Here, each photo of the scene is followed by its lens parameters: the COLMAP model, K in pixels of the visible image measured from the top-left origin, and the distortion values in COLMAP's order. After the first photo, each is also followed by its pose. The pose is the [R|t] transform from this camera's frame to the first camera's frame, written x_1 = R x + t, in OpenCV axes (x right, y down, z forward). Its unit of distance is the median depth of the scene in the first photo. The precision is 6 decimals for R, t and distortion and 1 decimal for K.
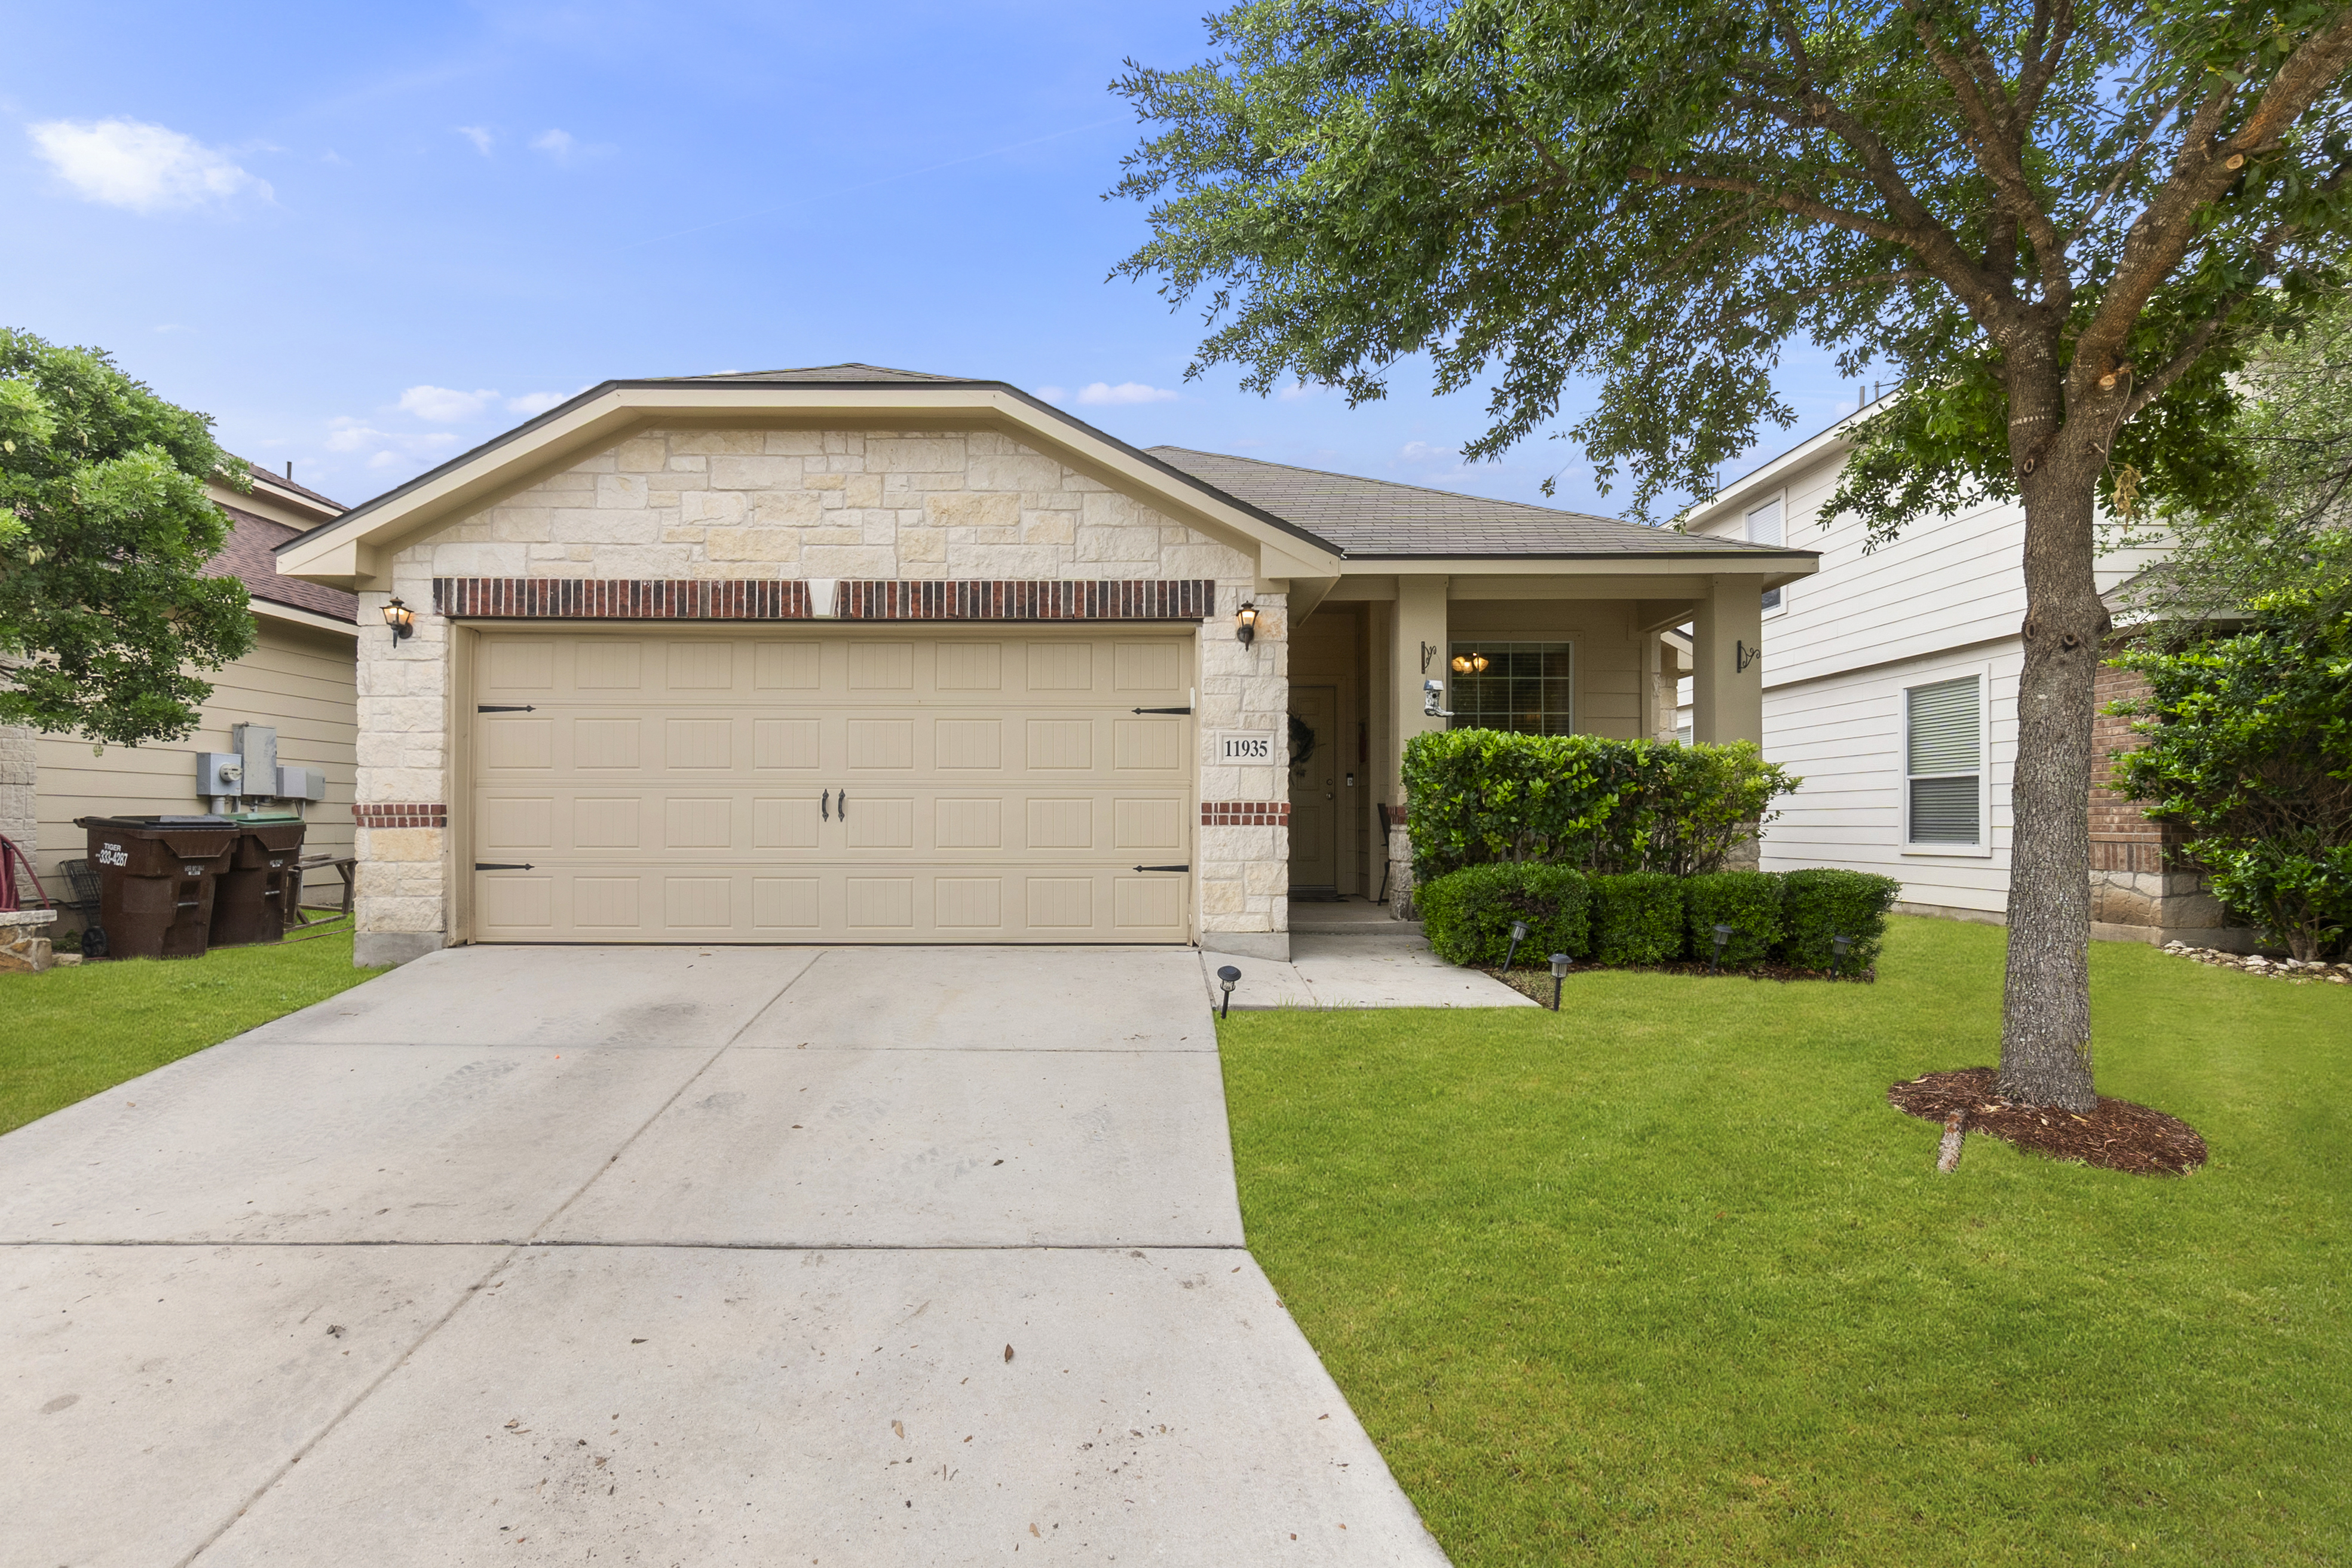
lens RADIAL K [[1069.4, 0, 1162.4], [0, 1069.4, 794.1], [0, 0, 1]] dist [-0.013009, 0.001245]
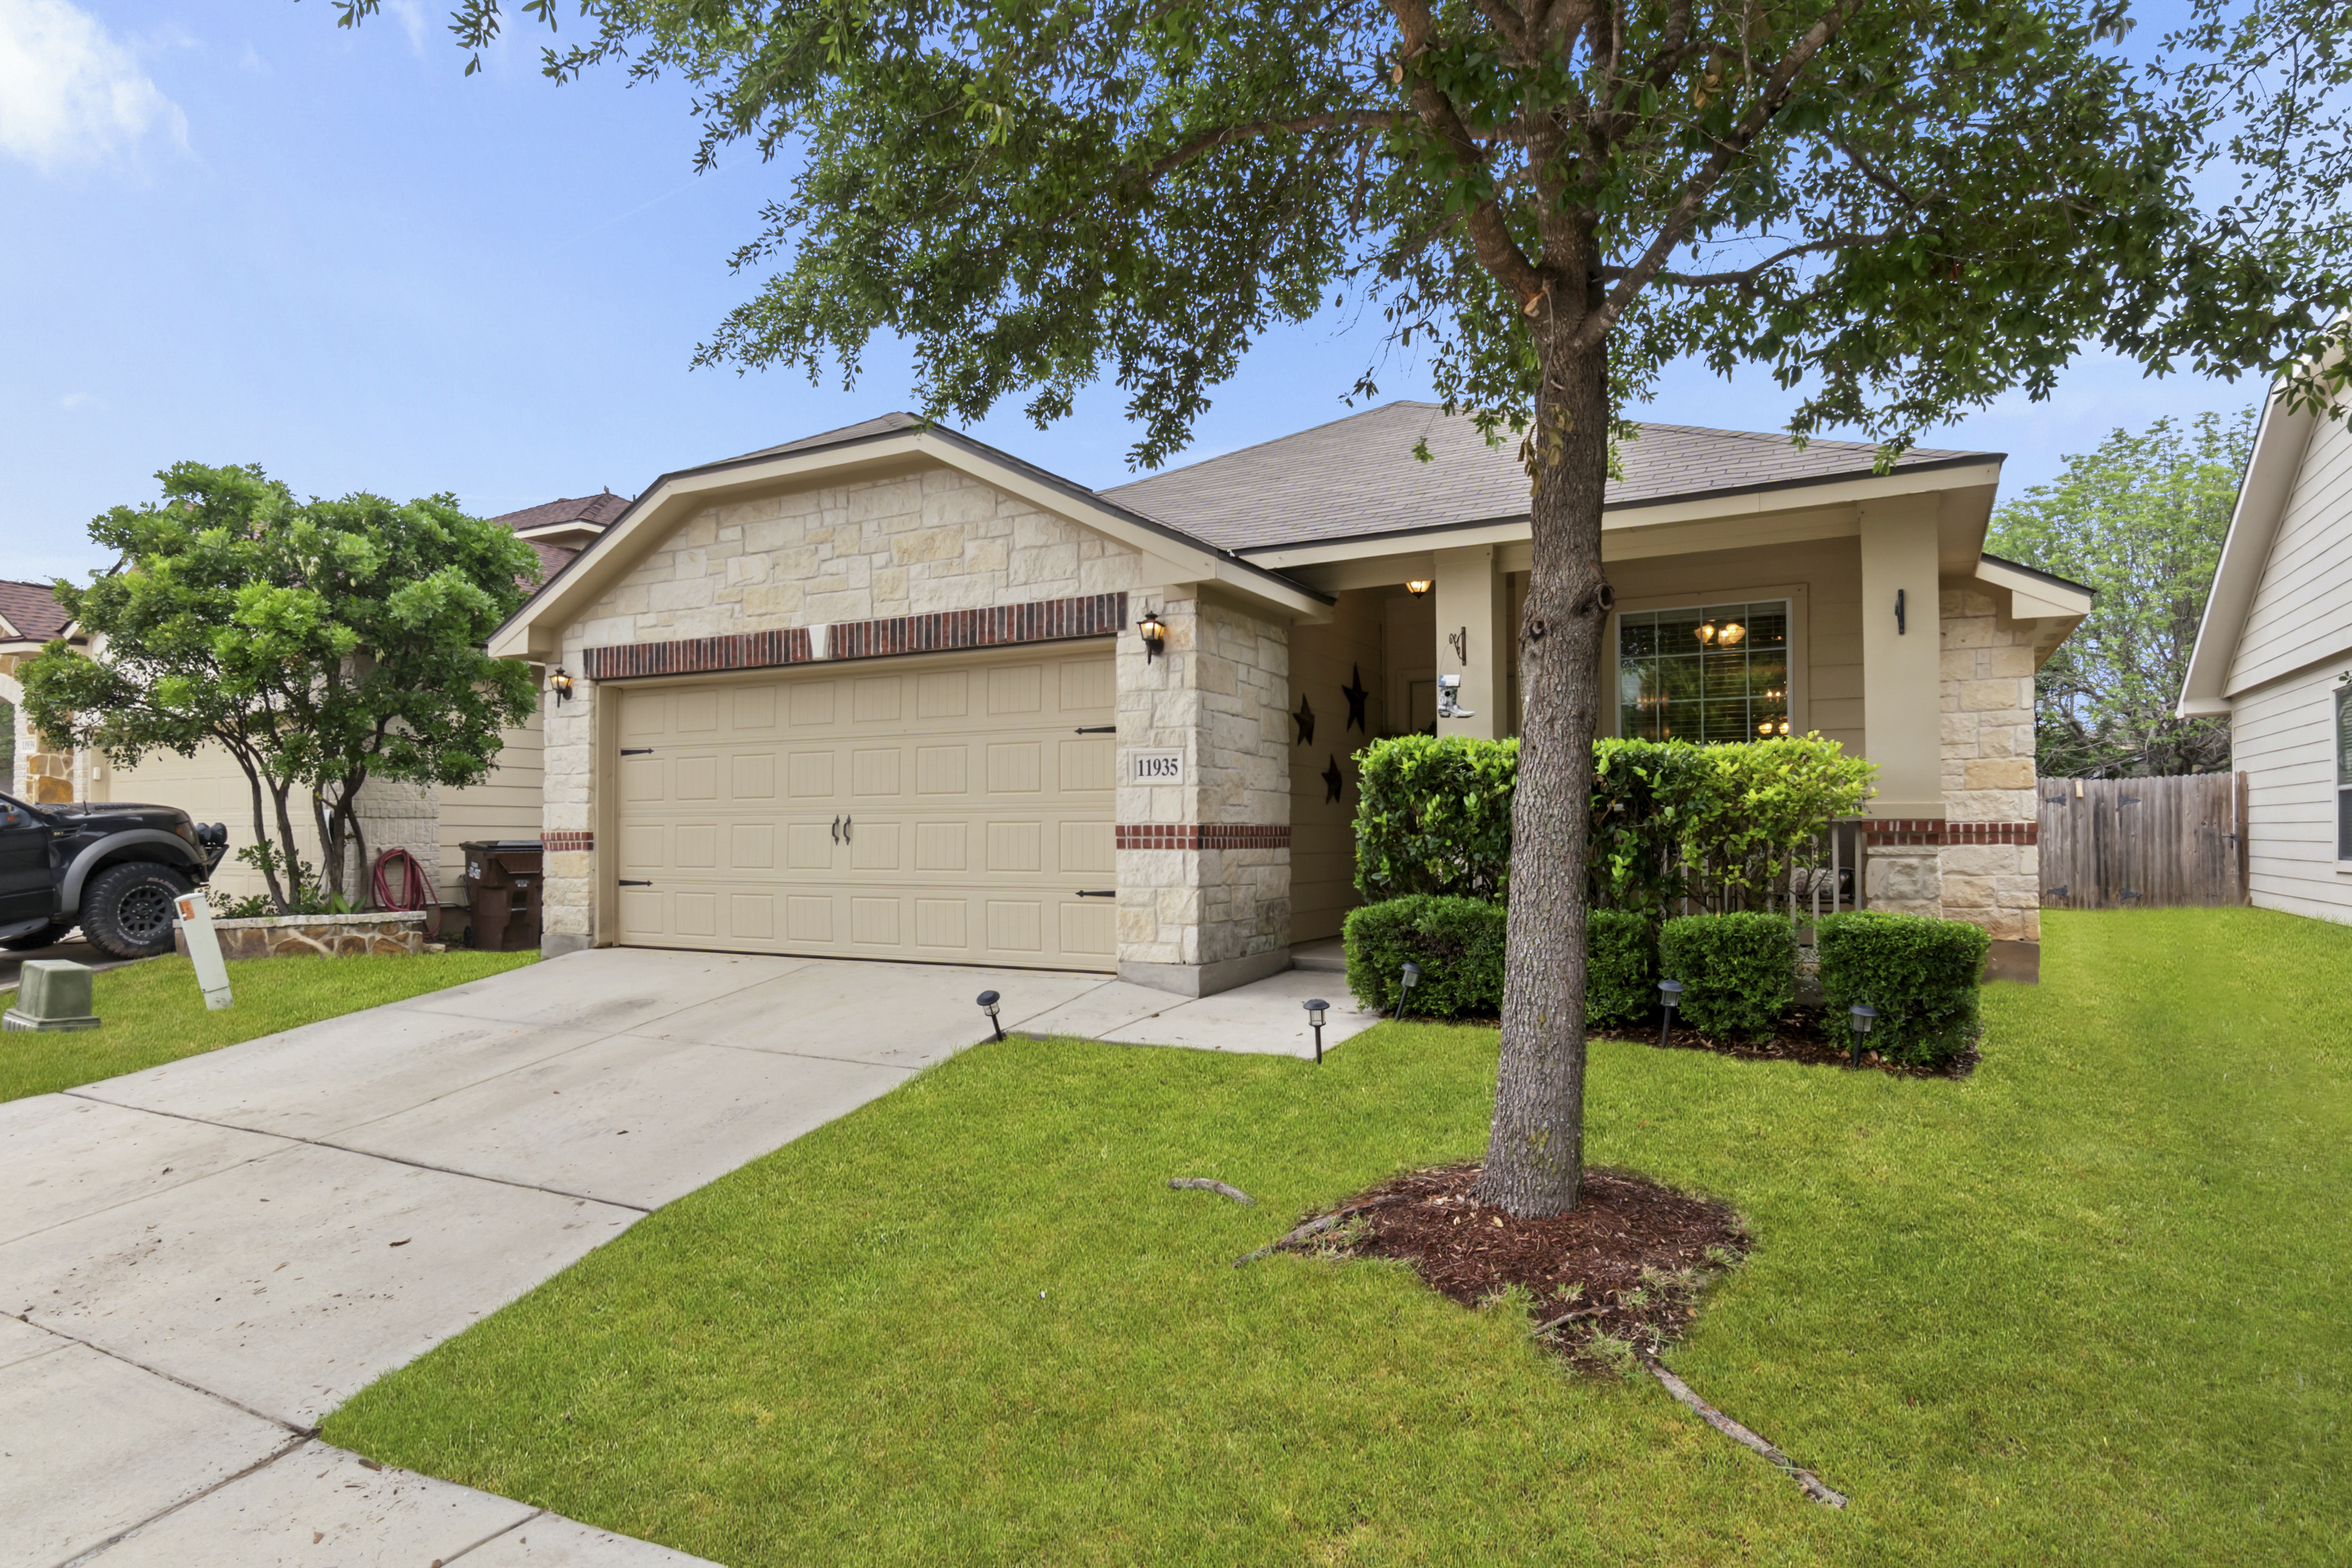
lens RADIAL K [[1300.2, 0, 1175.3], [0, 1300.2, 782.2], [0, 0, 1]] dist [-0.005470, 0.000144]
pose [[0.874515, -0.023859, -0.484412, 0.644198], [0.015294, 0.999649, -0.021626, -0.004672], [0.484758, 0.011504, 0.874573, 0.010855]]
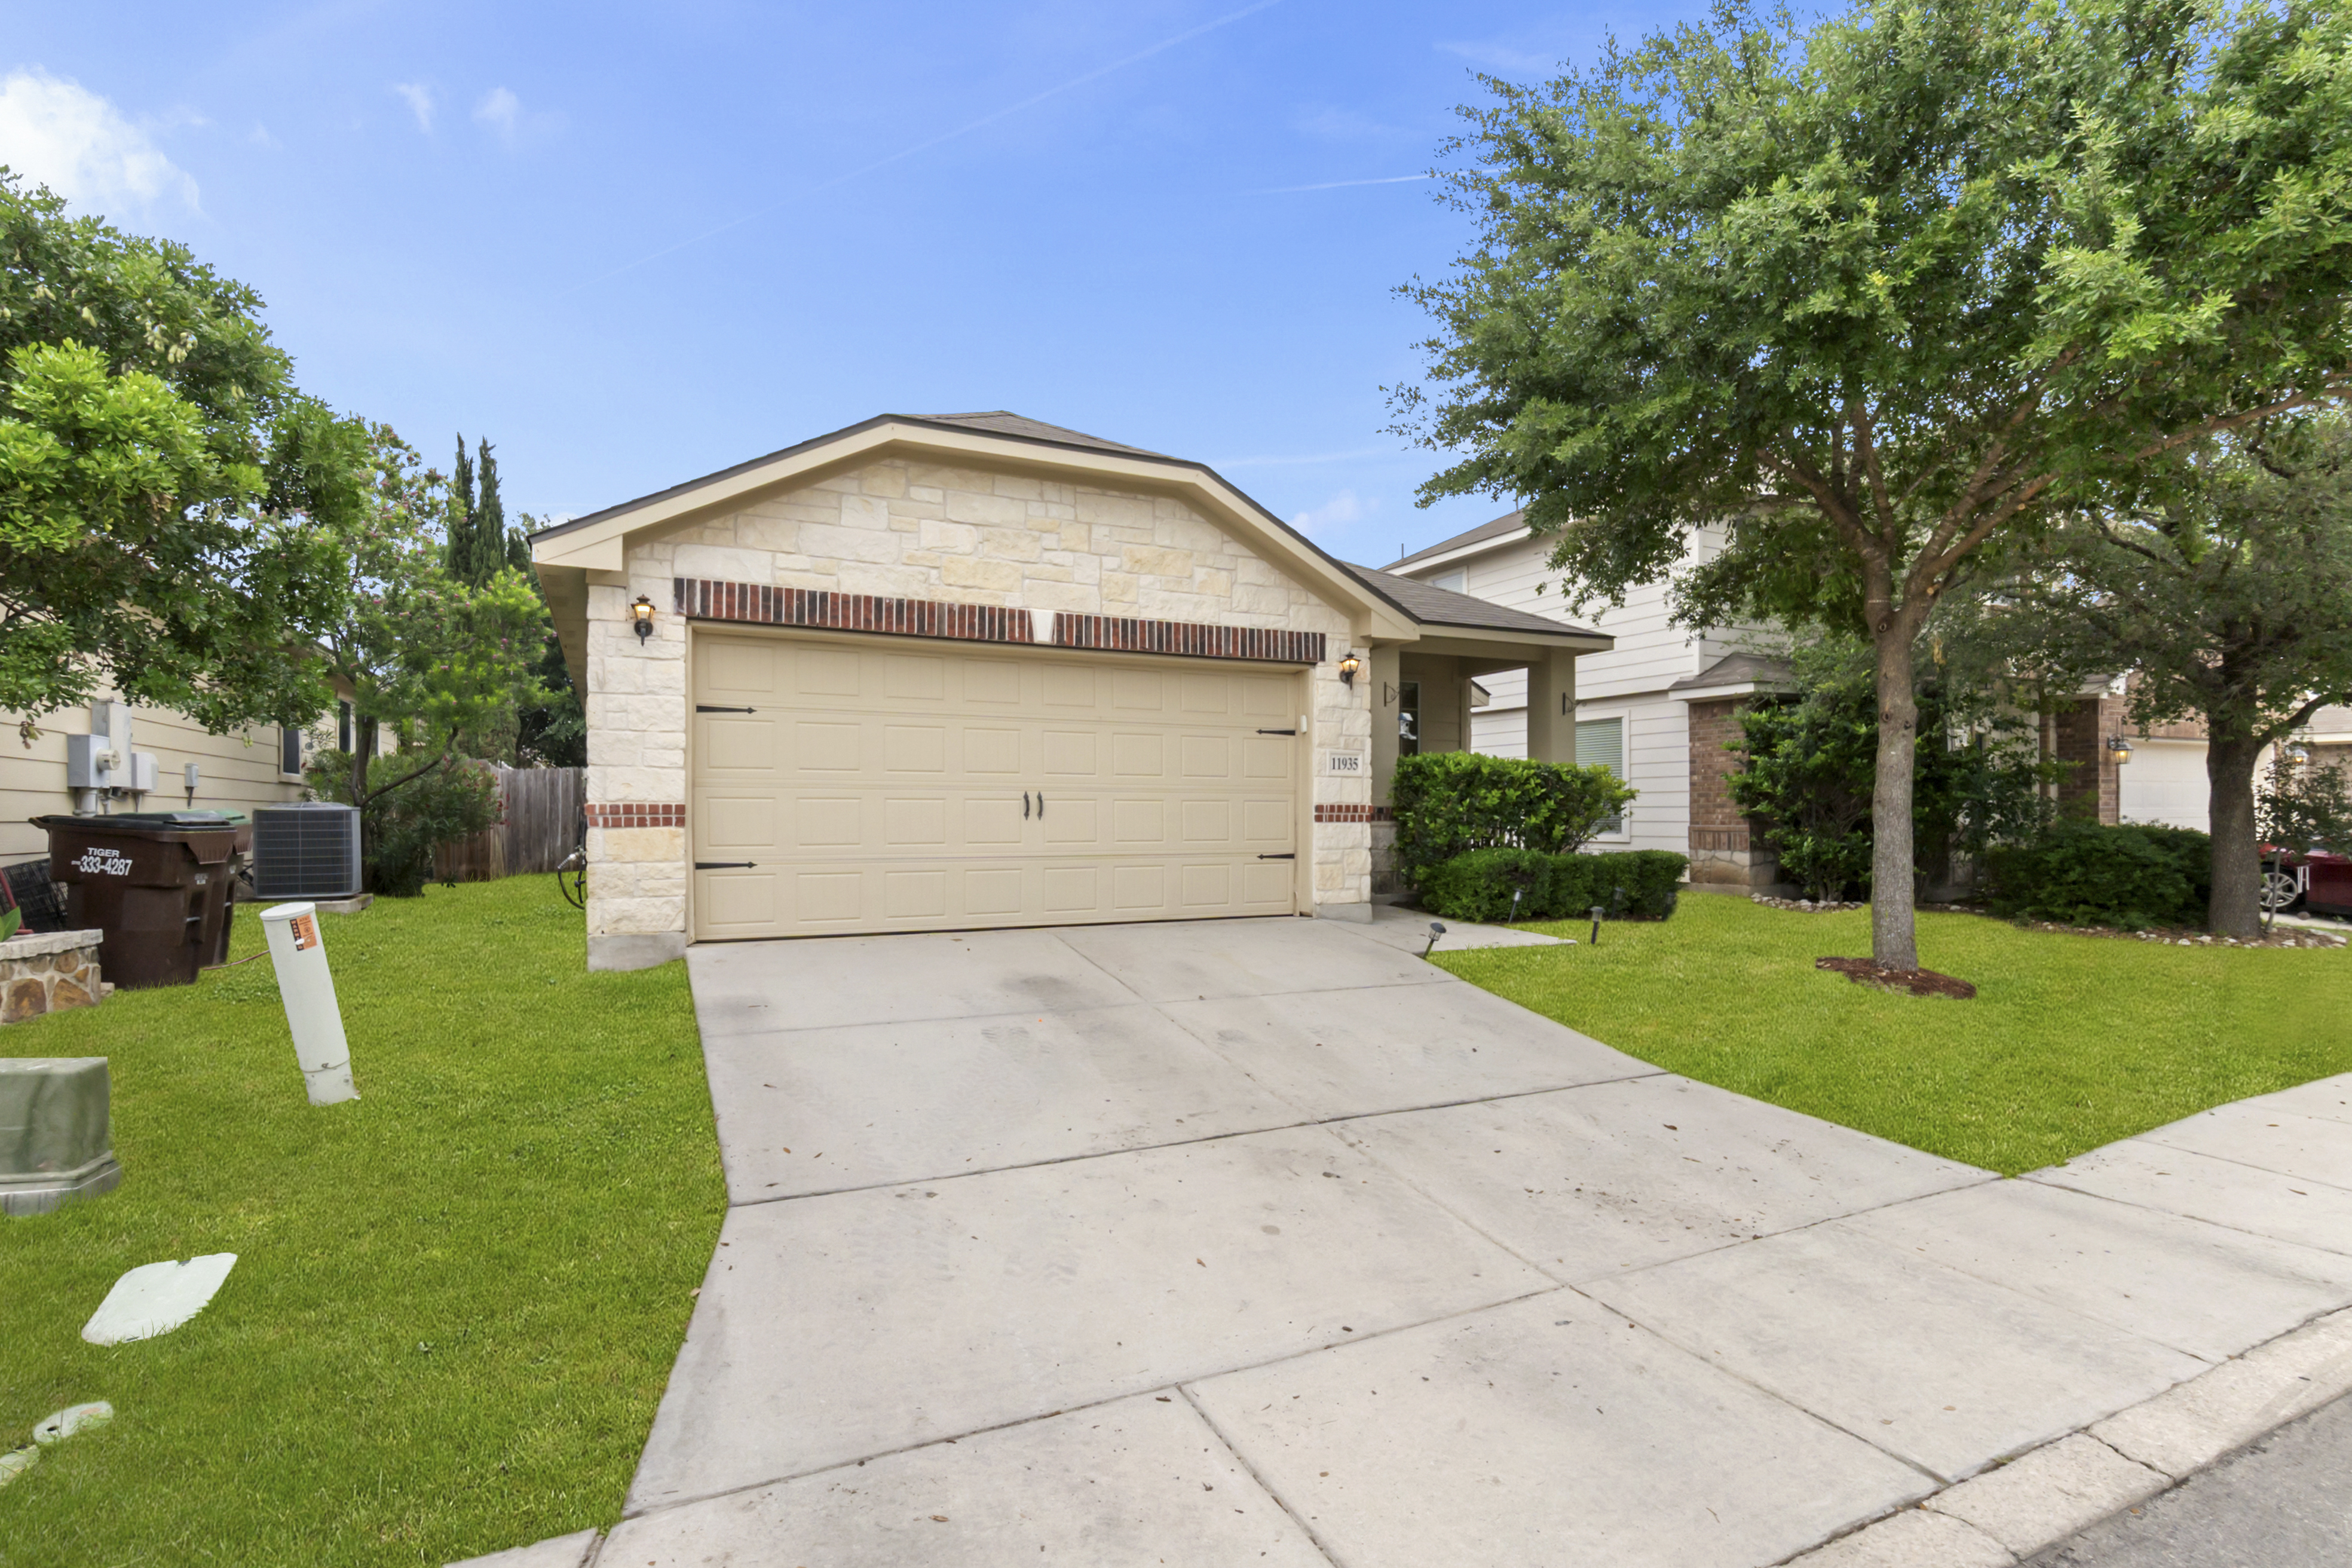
lens RADIAL K [[1069.4, 0, 1135.4], [0, 1069.4, 792.5], [0, 0, 1]] dist [-0.013009, 0.001245]
pose [[0.911591, 0.008440, 0.411012, -0.697127], [-0.009778, 0.999952, 0.001152, -0.006409], [-0.410983, -0.005069, 0.911629, -0.093221]]
